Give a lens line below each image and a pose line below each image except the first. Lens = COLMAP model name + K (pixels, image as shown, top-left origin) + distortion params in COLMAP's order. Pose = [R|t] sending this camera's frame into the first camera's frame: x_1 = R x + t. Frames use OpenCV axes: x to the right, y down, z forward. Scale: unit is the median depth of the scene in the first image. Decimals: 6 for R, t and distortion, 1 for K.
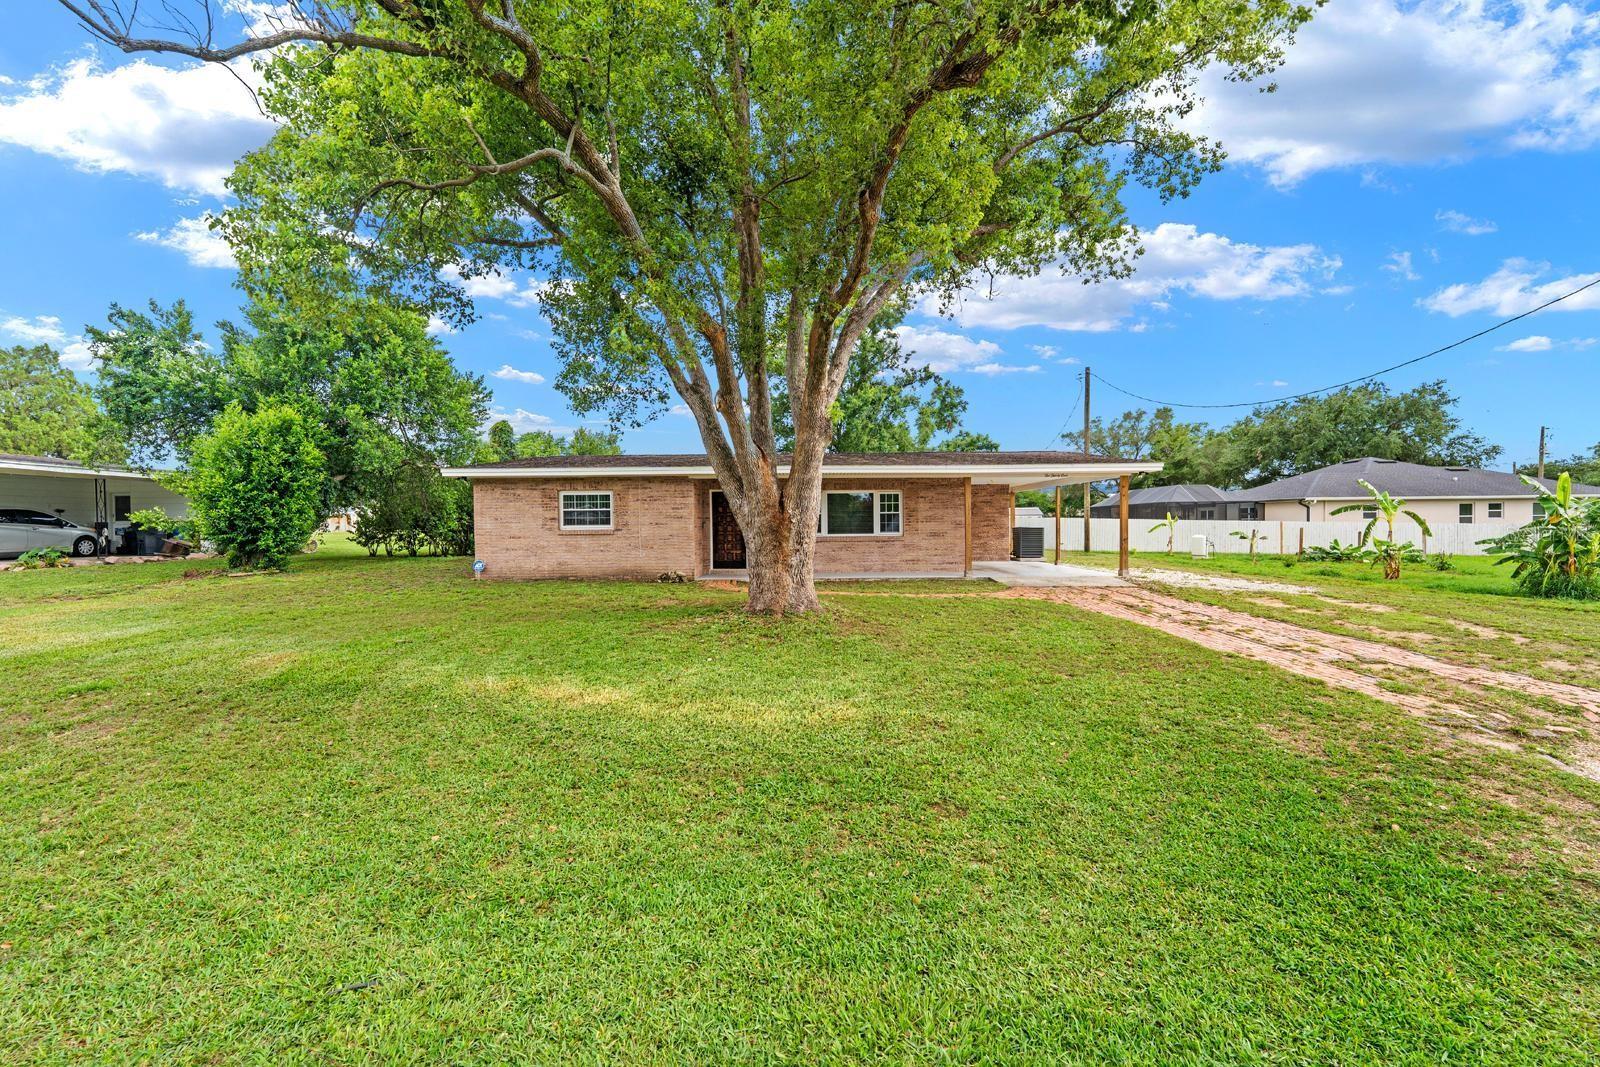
lens RADIAL K [[649.9, 0, 804.7], [0, 649.9, 533.7], [0, 0, 1]] dist [-0.000009, 0.000044]
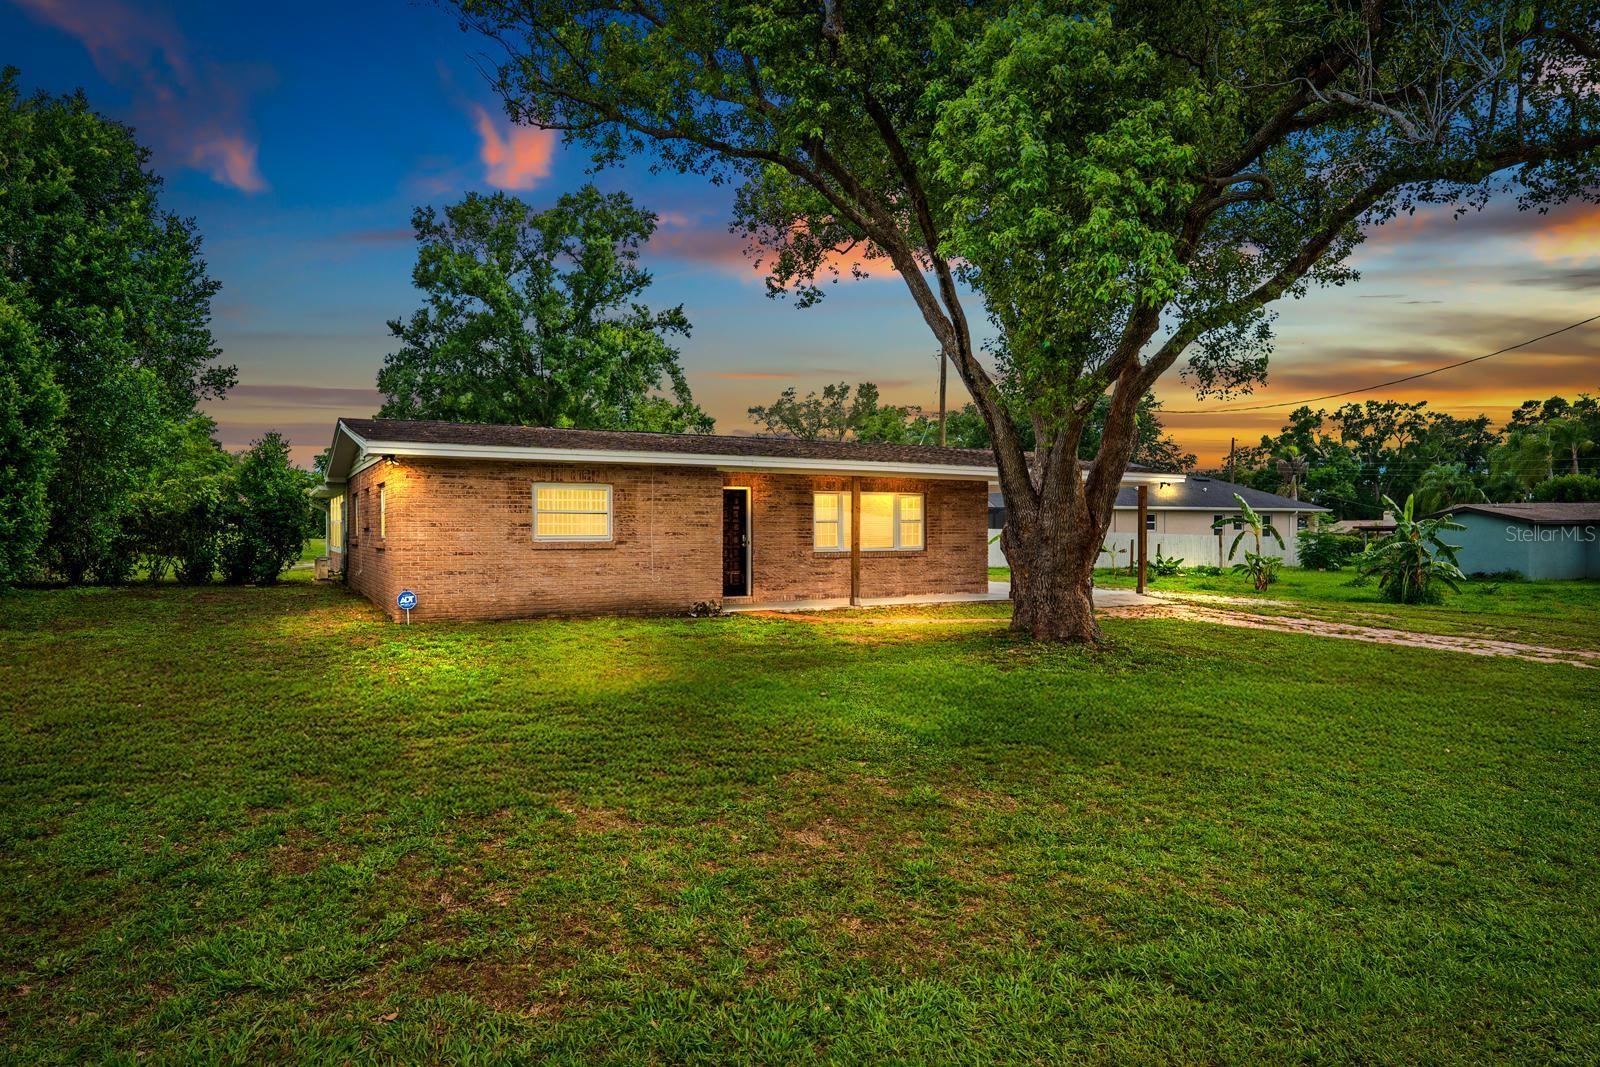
lens RADIAL K [[989.9, 0, 800.2], [0, 989.9, 530.9], [0, 0, 1]] dist [-0.003893, -0.000686]
pose [[0.874884, 0.008769, 0.484254, -0.311607], [-0.002837, 0.999912, -0.012982, -0.002398], [-0.484325, 0.009984, 0.874831, 0.000160]]
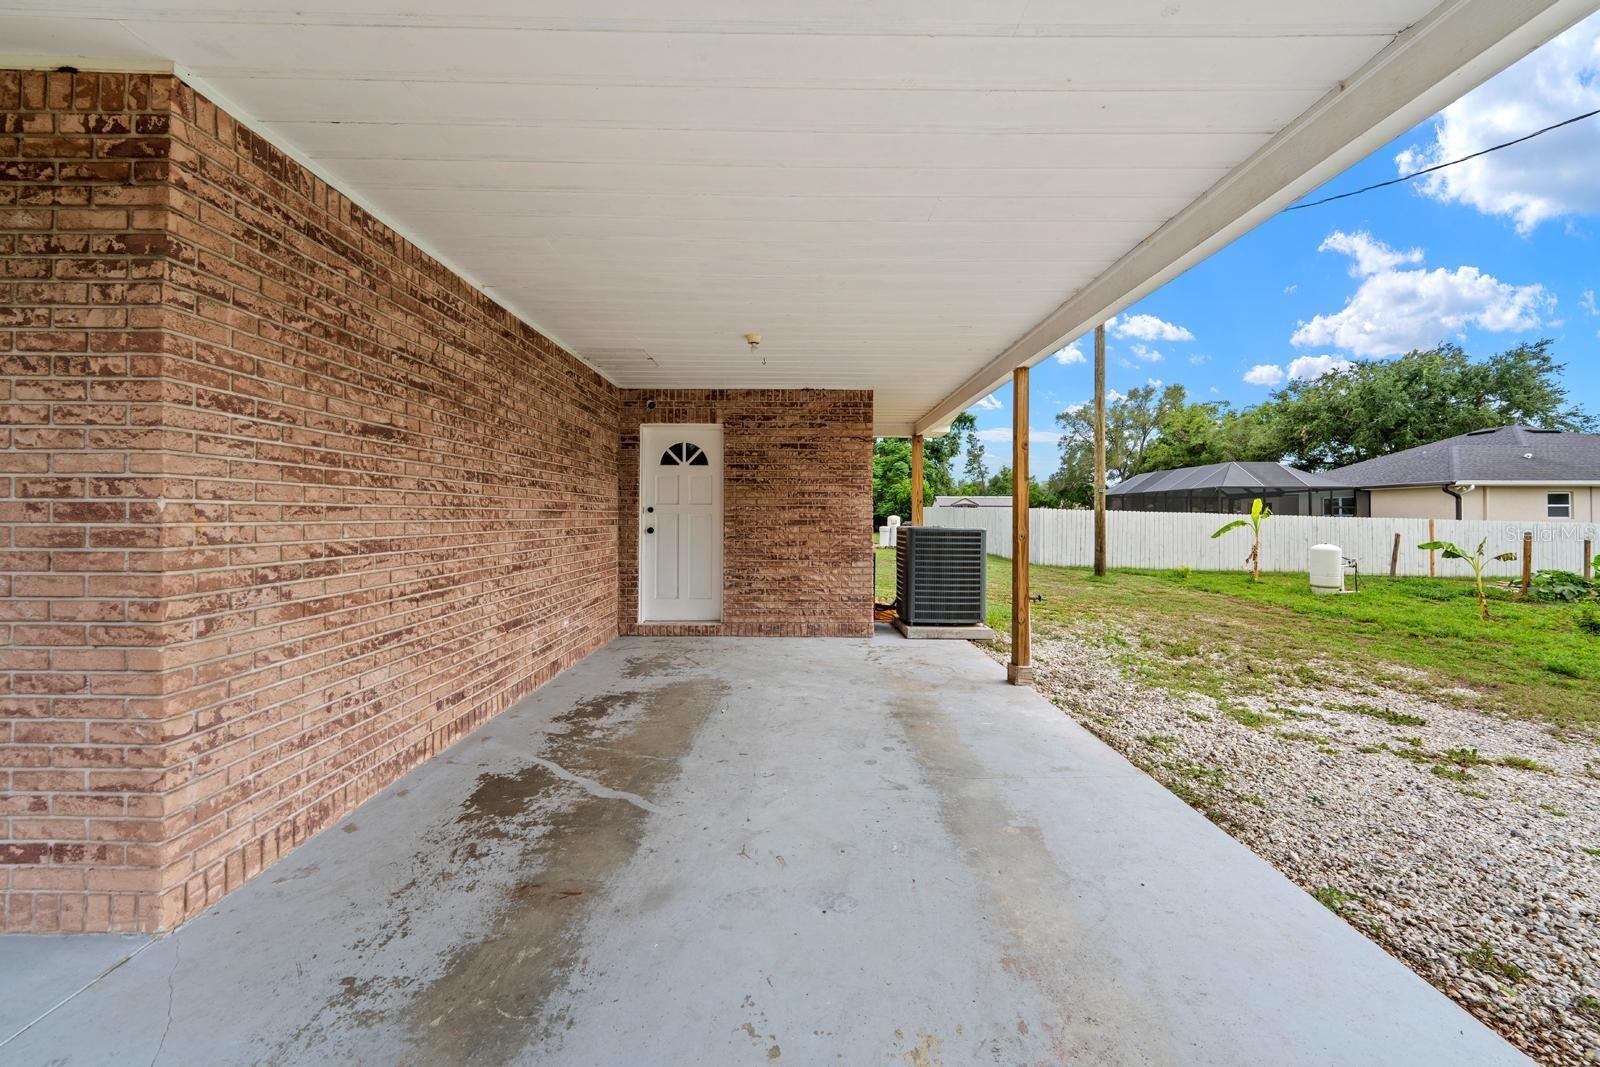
lens RADIAL K [[649.9, 0, 800.2], [0, 649.9, 512.8], [0, 0, 1]] dist [-0.000009, 0.000044]
pose [[0.999915, 0.013008, 0.000464, 0.191205], [-0.012997, 0.999734, -0.019058, -0.007368], [-0.000712, 0.019050, 0.999818, 0.473232]]
